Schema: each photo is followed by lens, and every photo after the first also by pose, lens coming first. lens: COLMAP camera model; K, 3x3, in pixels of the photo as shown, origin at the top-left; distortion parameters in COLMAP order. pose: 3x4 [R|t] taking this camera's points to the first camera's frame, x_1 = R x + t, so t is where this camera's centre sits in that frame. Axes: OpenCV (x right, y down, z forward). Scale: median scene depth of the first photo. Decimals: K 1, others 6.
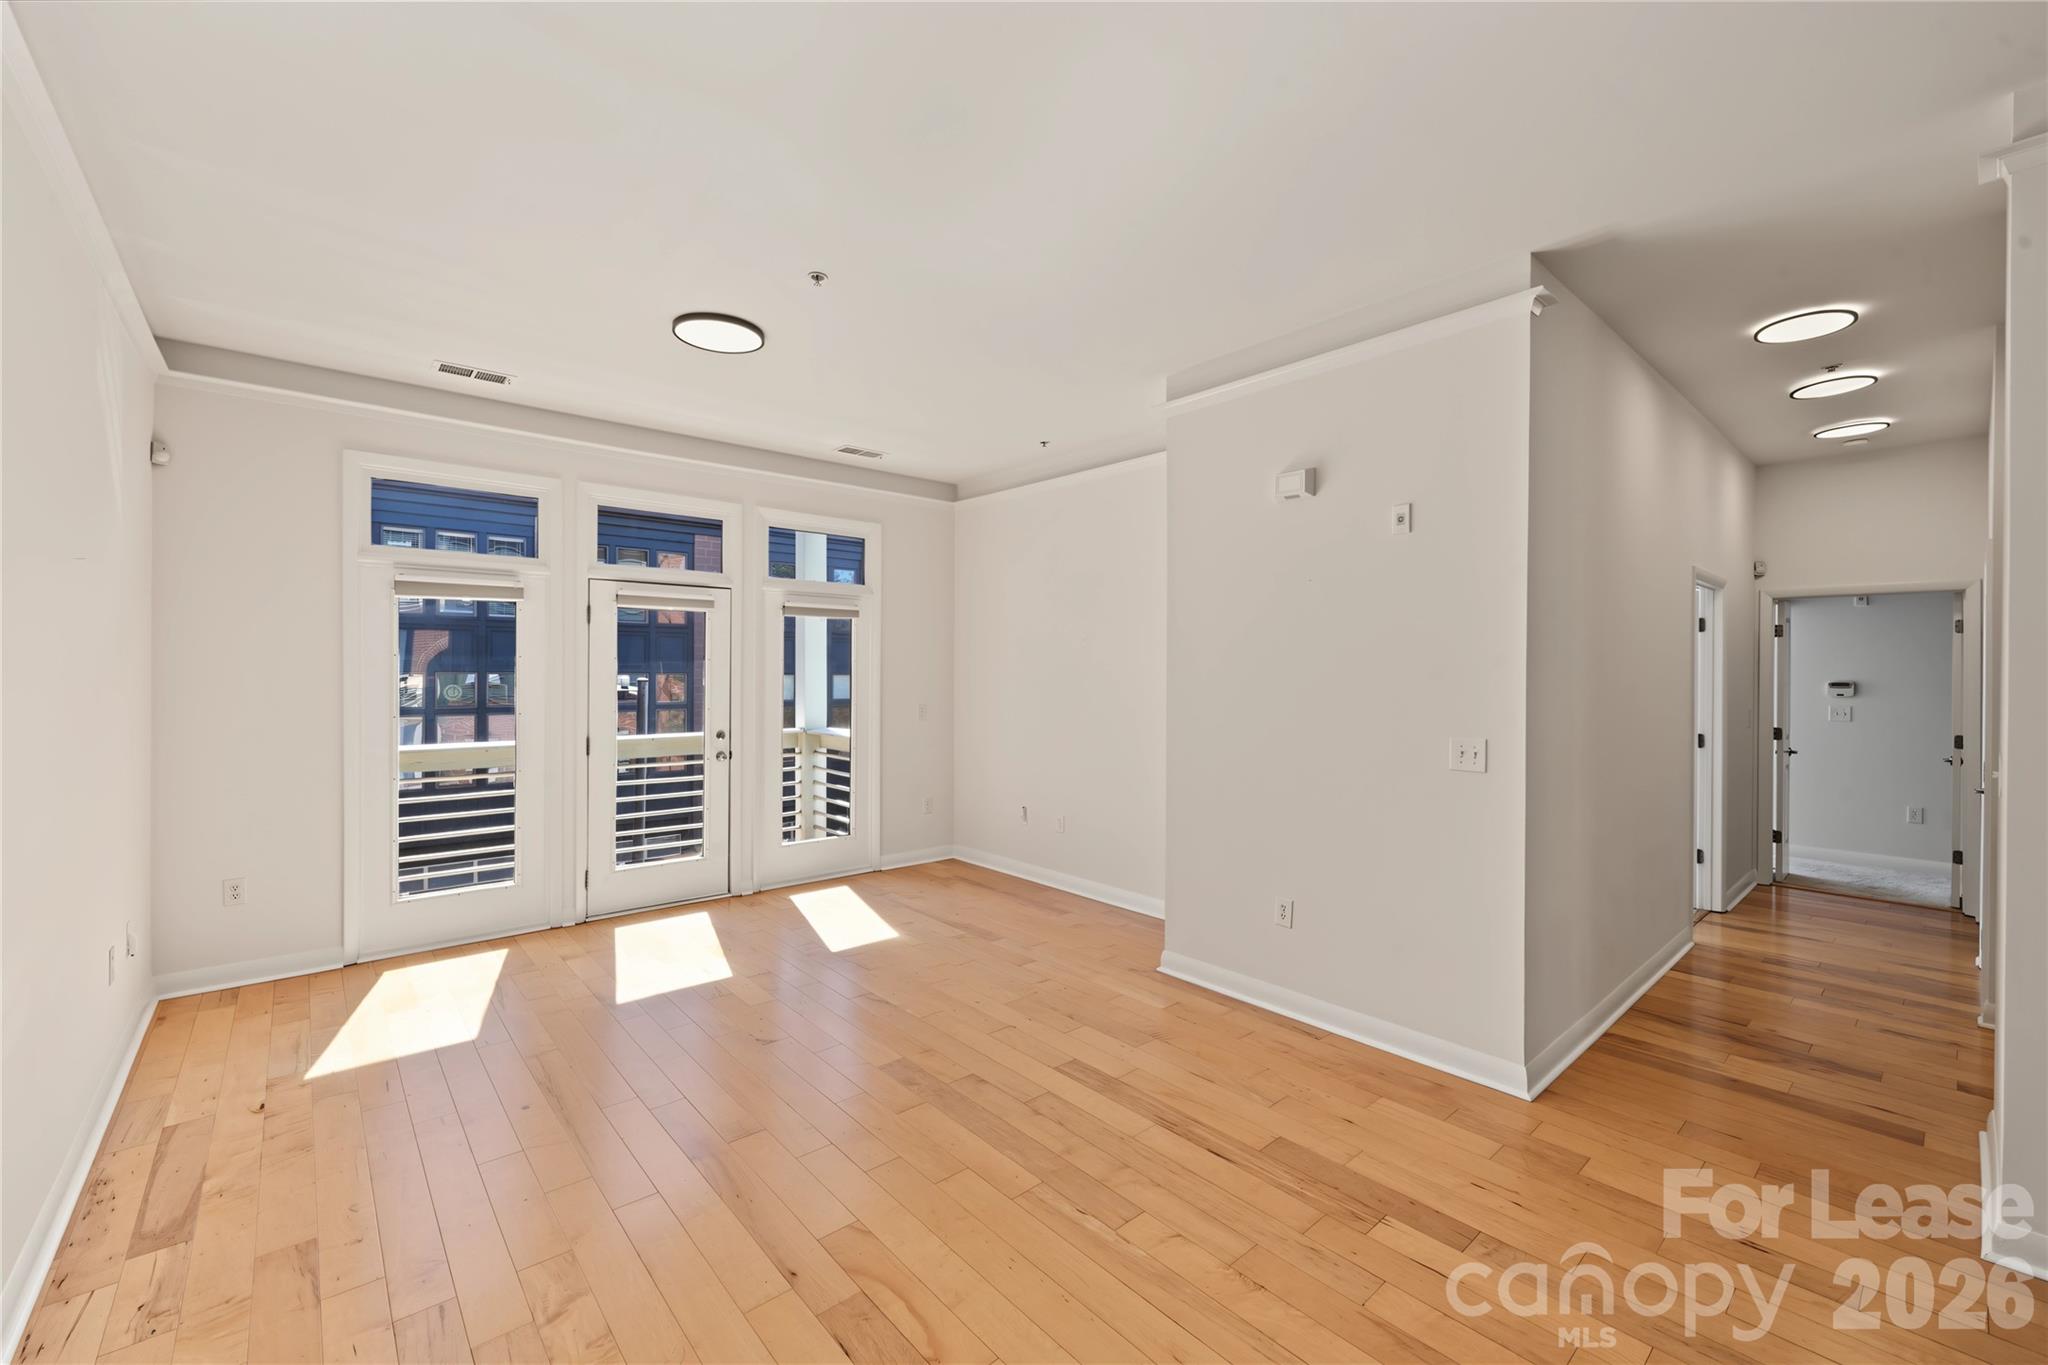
lens RADIAL K [[835.6, 0, 1024.1], [0, 835.6, 676.3], [0, 0, 1]] dist [-0.000630, 0.000094]
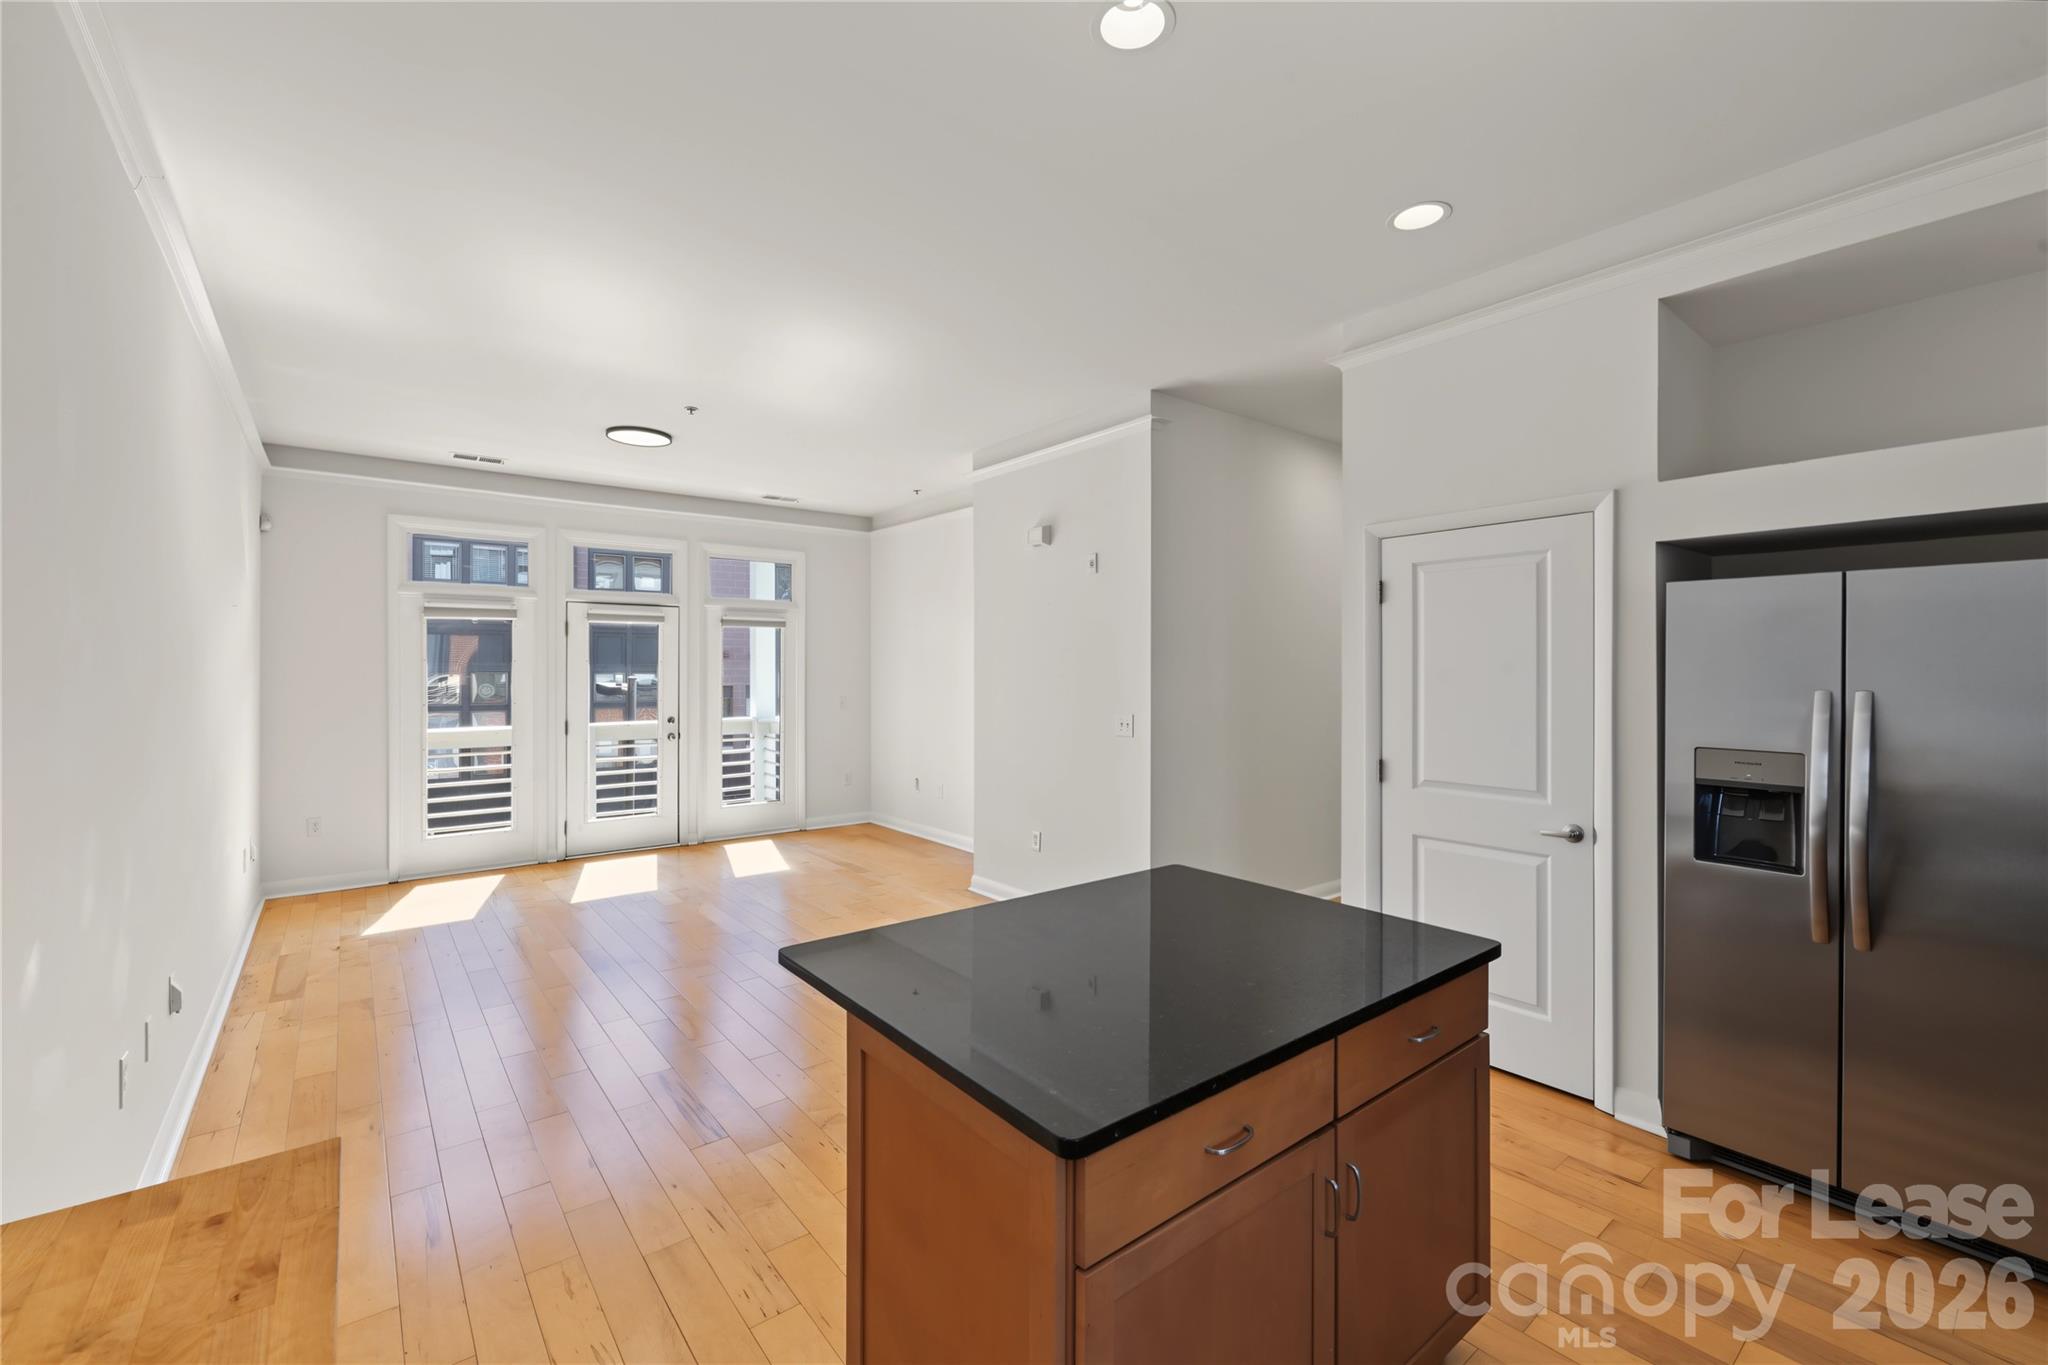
lens RADIAL K [[859.2, 0, 1026.5], [0, 859.2, 670.7], [0, 0, 1]] dist [0.003681, 0.000133]
pose [[0.998884, -0.004348, -0.047040, 0.305458], [0.004153, 0.999982, -0.004246, 0.002545], [0.047058, 0.004046, 0.998884, -0.371733]]
